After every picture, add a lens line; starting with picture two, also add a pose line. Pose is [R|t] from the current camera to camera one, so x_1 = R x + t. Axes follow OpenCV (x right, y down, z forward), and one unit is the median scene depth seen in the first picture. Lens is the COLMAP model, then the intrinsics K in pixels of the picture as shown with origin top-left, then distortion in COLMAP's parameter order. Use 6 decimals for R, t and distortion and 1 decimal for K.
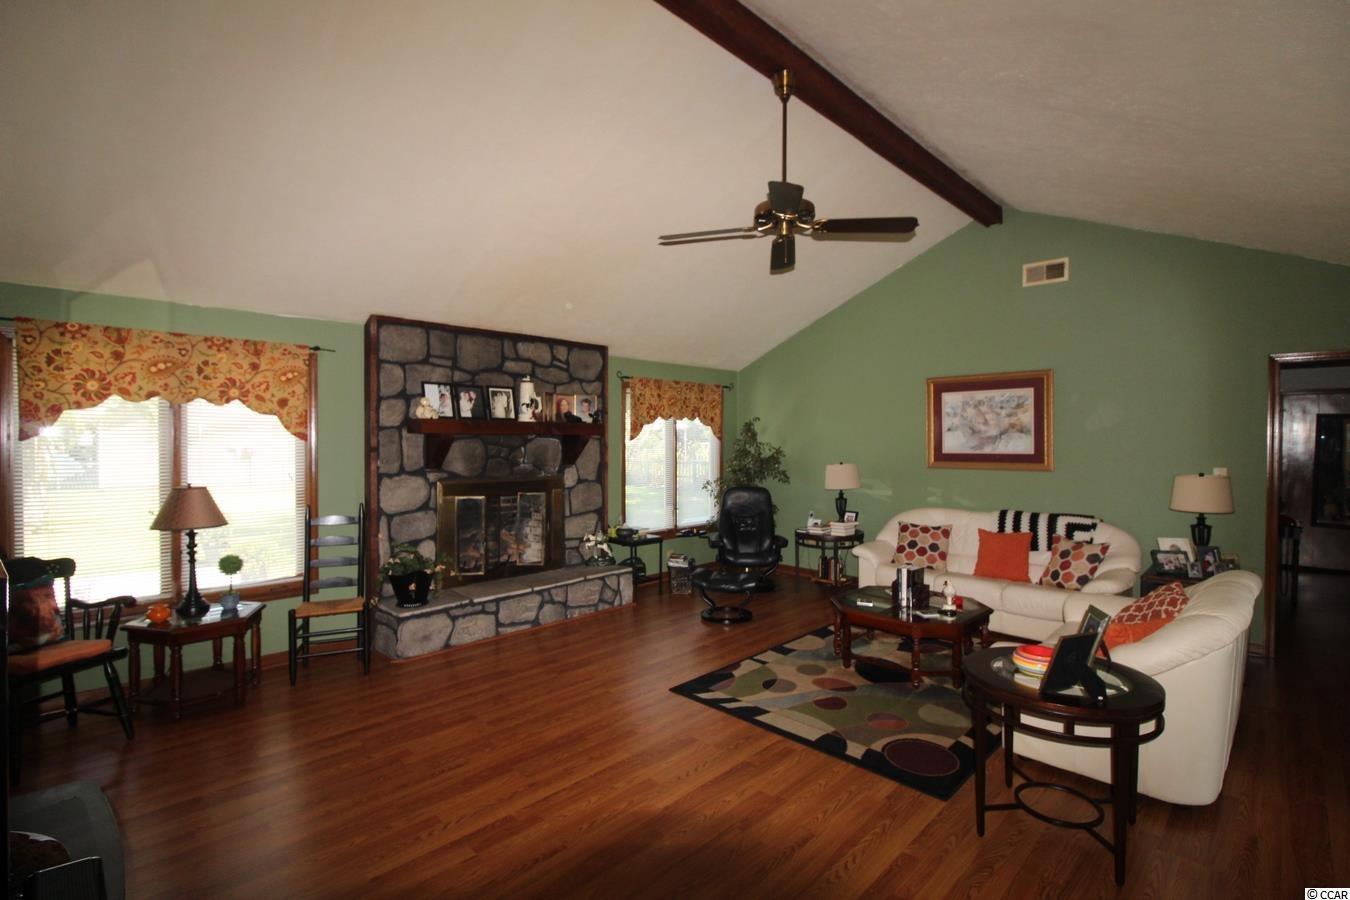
lens RADIAL K [[621.6, 0, 674.4], [0, 621.6, 446.9], [0, 0, 1]] dist [-0.005319, -0.010878]
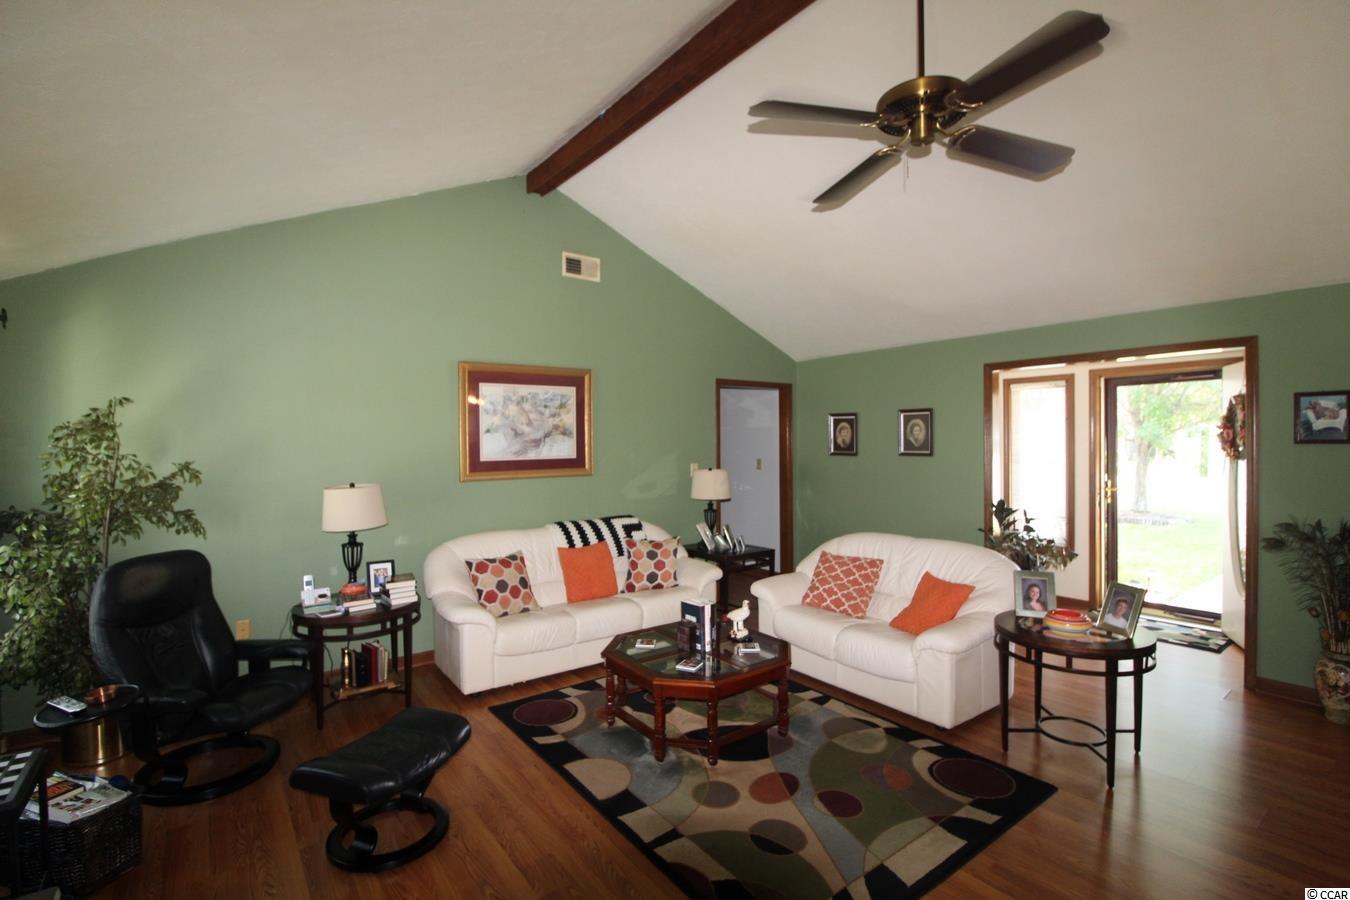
lens RADIAL K [[621.6, 0, 675.0], [0, 621.6, 447.4], [0, 0, 1]] dist [-0.005319, -0.010878]
pose [[0.142951, -0.015017, 0.989616, -0.364472], [0.018044, 0.999758, 0.012565, -0.015290], [-0.989565, 0.016061, 0.143187, 0.798099]]
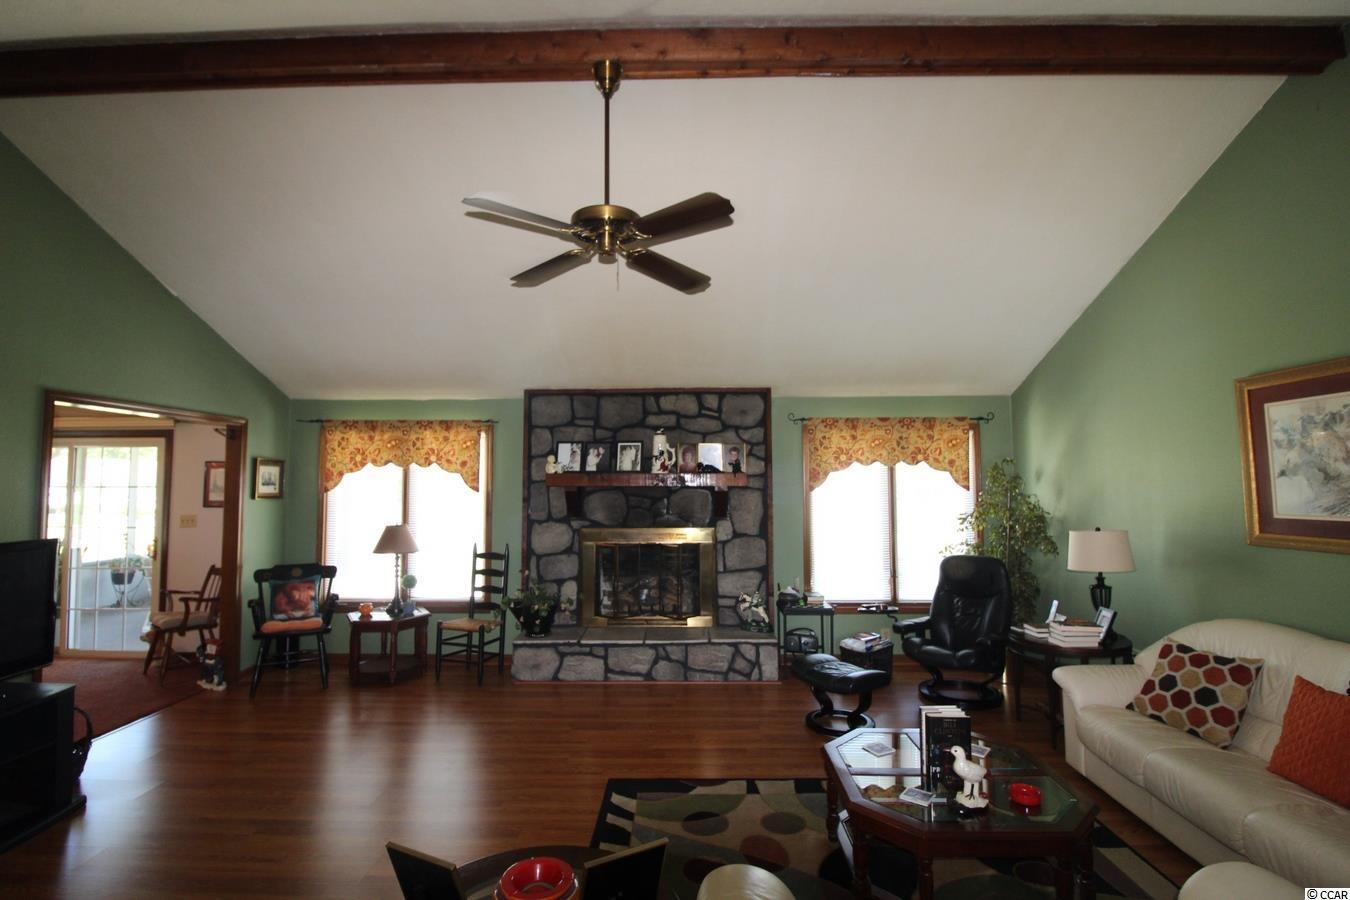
lens RADIAL K [[621.6, 0, 677.9], [0, 621.6, 444.6], [0, 0, 1]] dist [-0.005319, -0.010878]
pose [[0.694272, -0.049721, -0.717993, 0.561081], [-0.004010, 0.997328, -0.072943, -0.014877], [0.719702, 0.053521, 0.692217, 0.342326]]
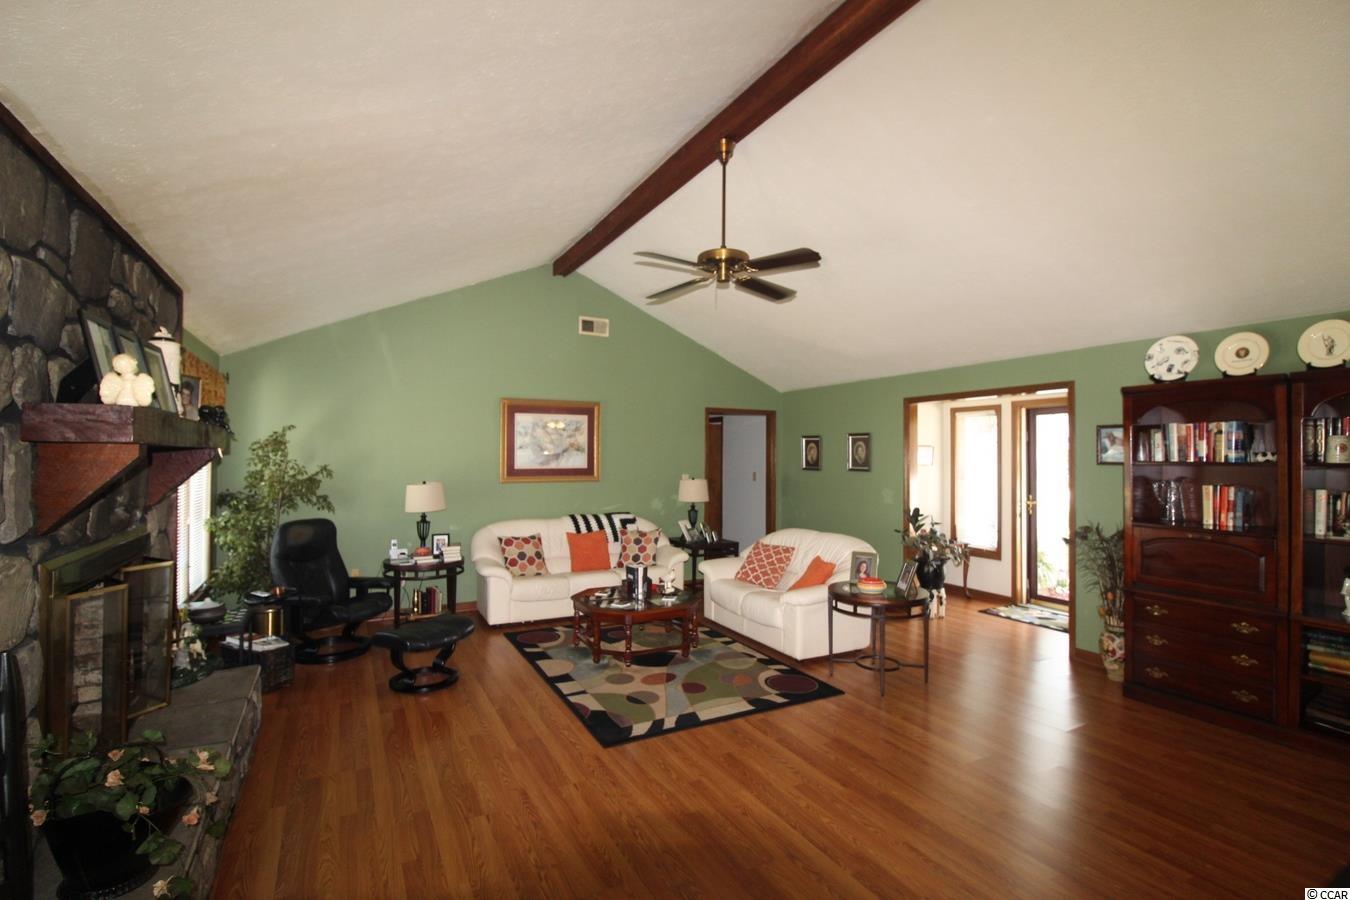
lens RADIAL K [[621.6, 0, 675.1], [0, 621.6, 446.4], [0, 0, 1]] dist [-0.005319, -0.010878]
pose [[0.295028, 0.013142, 0.955398, -0.639873], [0.004467, 0.999876, -0.015133, -0.014080], [-0.955478, 0.008732, 0.294932, 0.507199]]
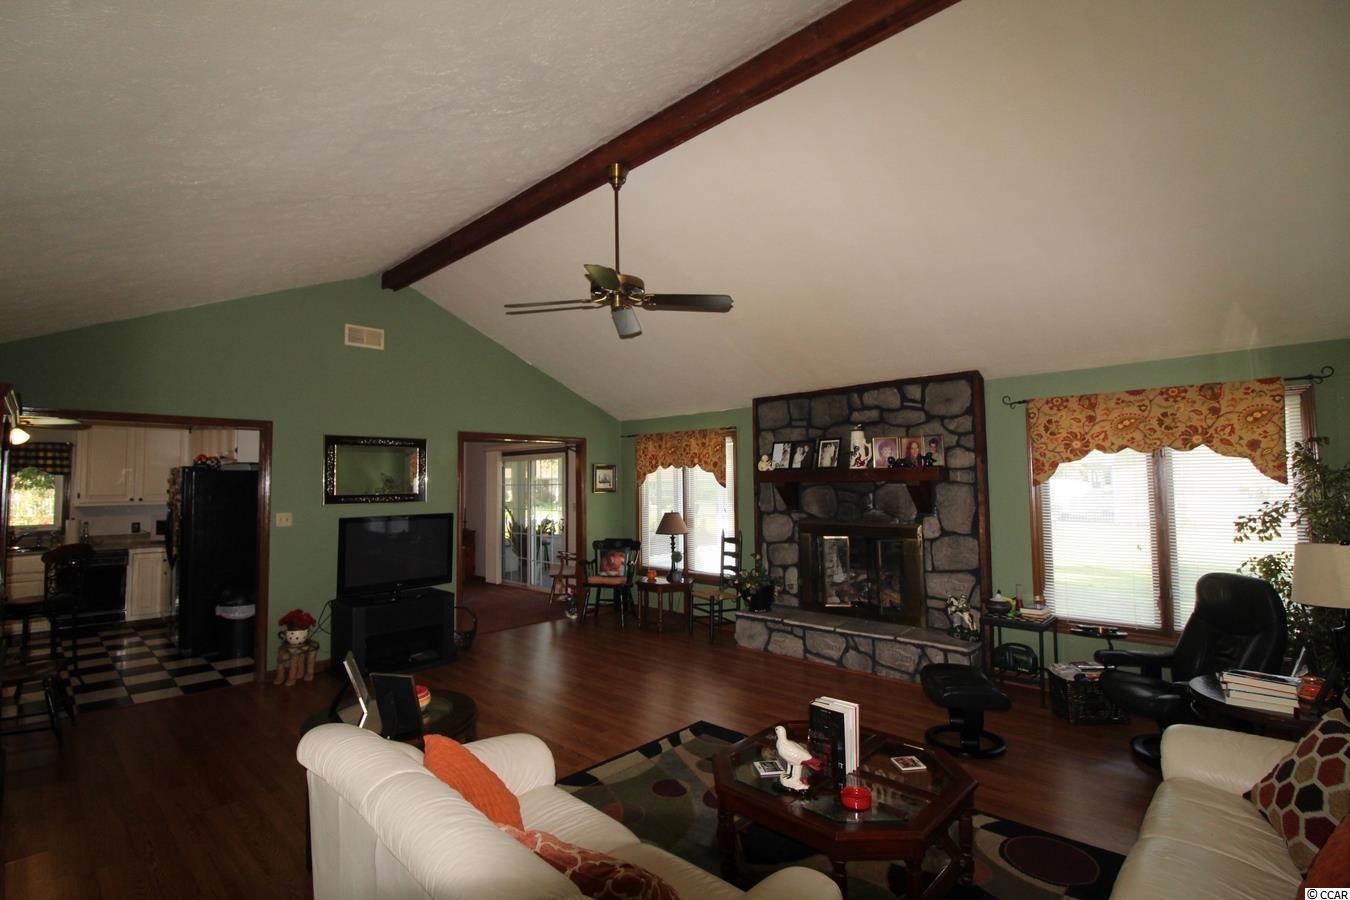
lens RADIAL K [[621.6, 0, 675.1], [0, 621.6, 447.0], [0, 0, 1]] dist [-0.005319, -0.010878]
pose [[0.027105, -0.062318, -0.997688, 0.858987], [-0.001947, 0.998050, -0.062394, -0.012598], [0.999631, 0.003634, 0.026931, 0.725349]]
